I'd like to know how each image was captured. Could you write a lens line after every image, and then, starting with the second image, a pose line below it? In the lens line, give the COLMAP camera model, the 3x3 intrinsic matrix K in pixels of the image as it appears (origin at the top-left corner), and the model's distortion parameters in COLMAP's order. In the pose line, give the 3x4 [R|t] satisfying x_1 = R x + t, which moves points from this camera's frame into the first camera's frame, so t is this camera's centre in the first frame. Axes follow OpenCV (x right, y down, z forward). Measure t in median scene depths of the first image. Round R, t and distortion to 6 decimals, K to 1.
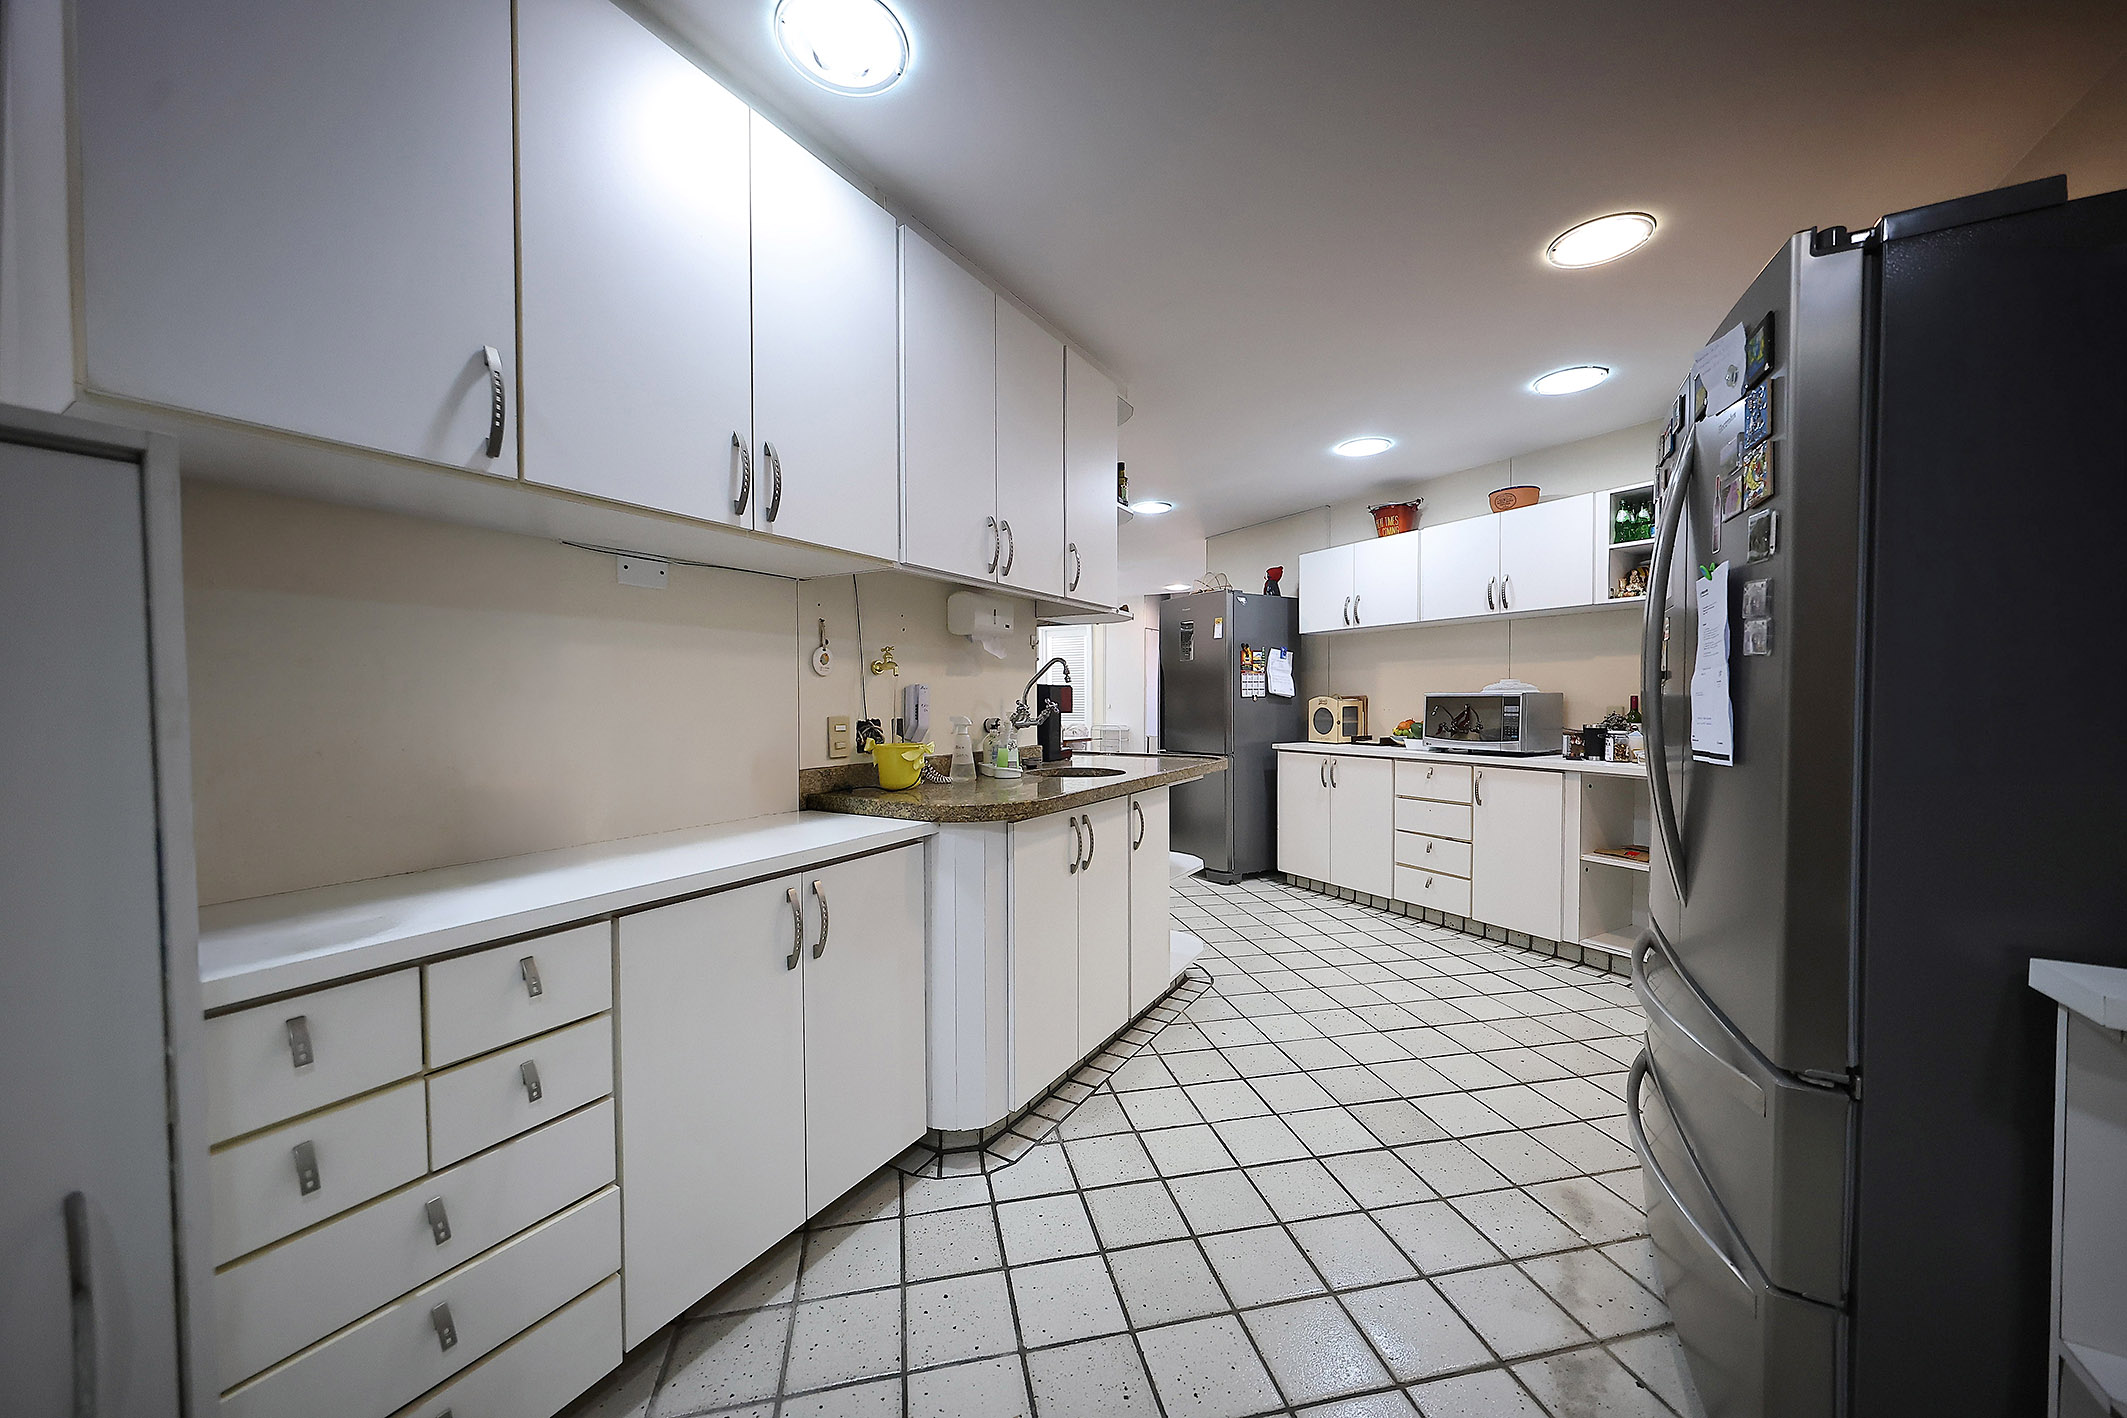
lens RADIAL K [[776.0, 0, 1064.8], [0, 776.0, 713.8], [0, 0, 1]] dist [0.008492, -0.000259]
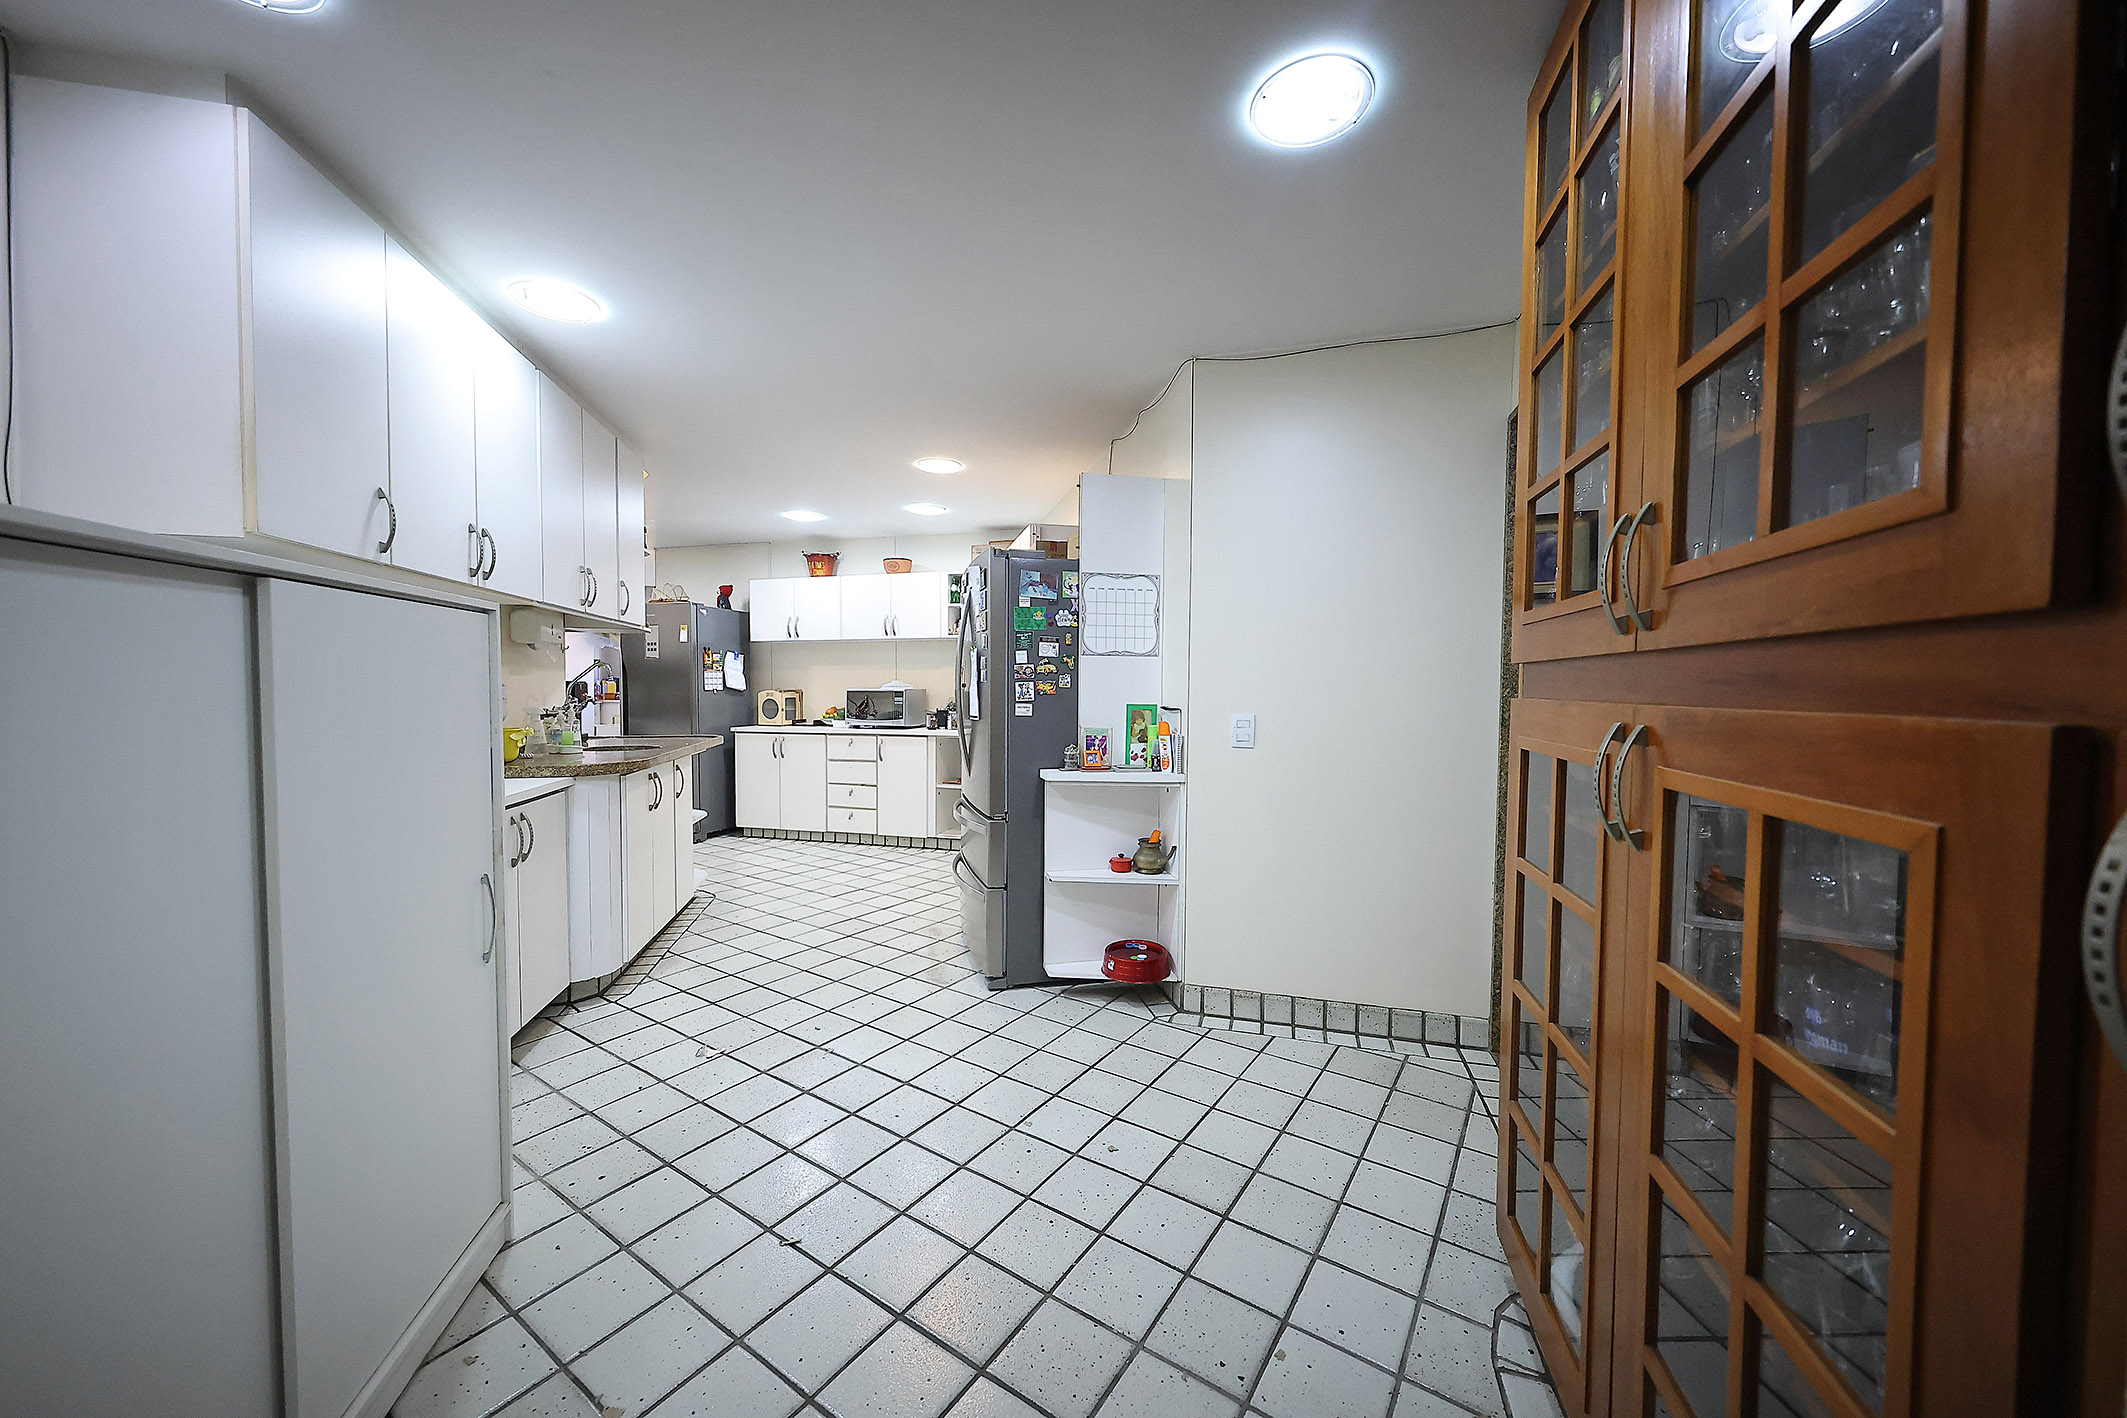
lens RADIAL K [[776.0, 0, 1065.0], [0, 776.0, 712.7], [0, 0, 1]] dist [0.008492, -0.000259]
pose [[0.731896, -0.017387, 0.681194, -0.237821], [0.009192, 0.999835, 0.015644, -0.000085], [-0.681354, -0.005188, 0.731936, -0.362207]]
